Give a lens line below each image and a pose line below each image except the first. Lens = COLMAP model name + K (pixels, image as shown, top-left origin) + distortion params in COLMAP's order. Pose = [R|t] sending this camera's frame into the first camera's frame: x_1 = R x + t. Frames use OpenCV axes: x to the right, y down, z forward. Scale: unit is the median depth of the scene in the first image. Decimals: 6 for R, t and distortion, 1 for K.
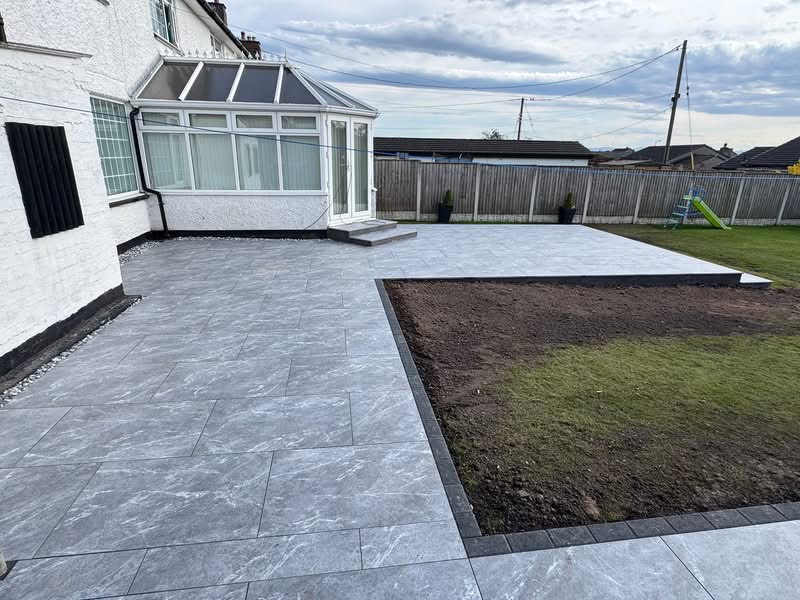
lens RADIAL K [[432.3, 0, 407.8], [0, 432.3, 299.5], [0, 0, 1]] dist [-0.000093, 0.000068]
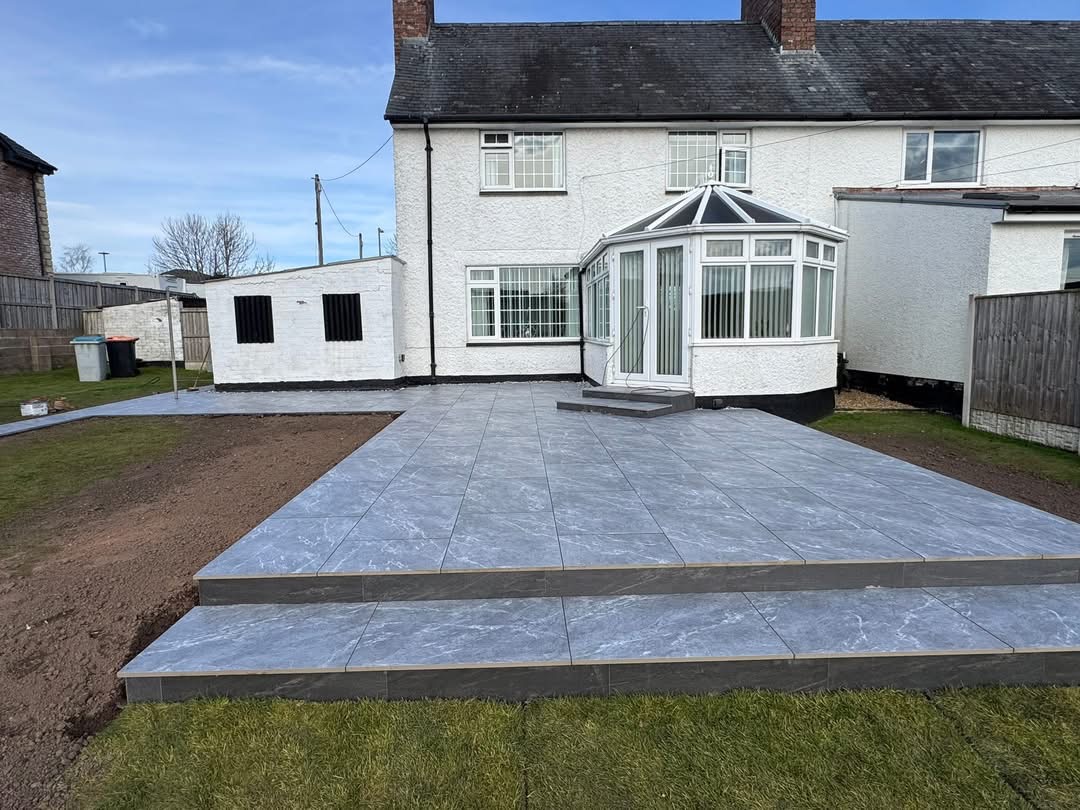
lens RADIAL K [[660.0, 0, 540.0], [0, 660.0, 405.0], [0, 0, 1]] dist [-0.001167, 0.000423]
pose [[-0.144027, 0.096179, -0.984889, 0.934948], [-0.305032, 0.942488, 0.136645, -0.243161], [0.941388, 0.320103, -0.106406, 0.956593]]
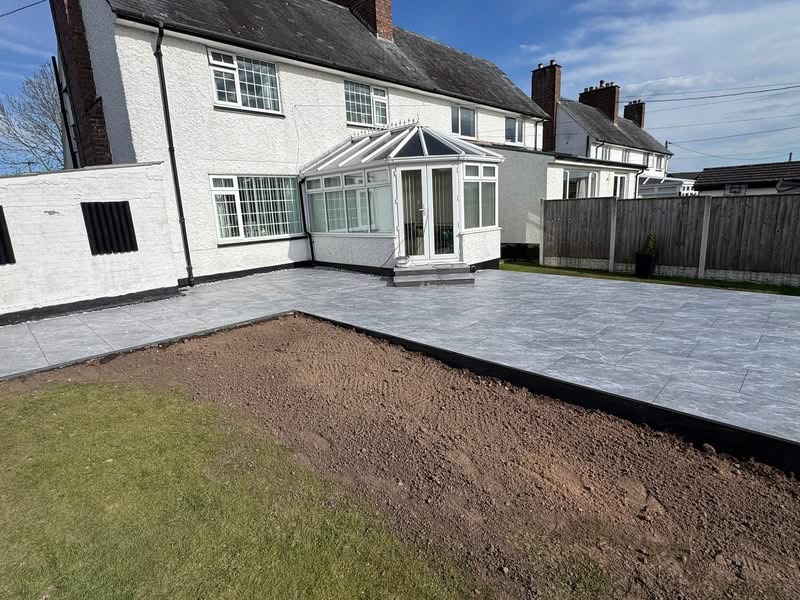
lens RADIAL K [[432.3, 0, 407.8], [0, 432.3, 299.5], [0, 0, 1]] dist [-0.000093, 0.000068]
pose [[0.609981, 0.122824, -0.782839, 0.652854], [-0.197690, 0.980264, -0.000239, -0.085951], [0.767360, 0.154906, 0.622224, 0.334613]]
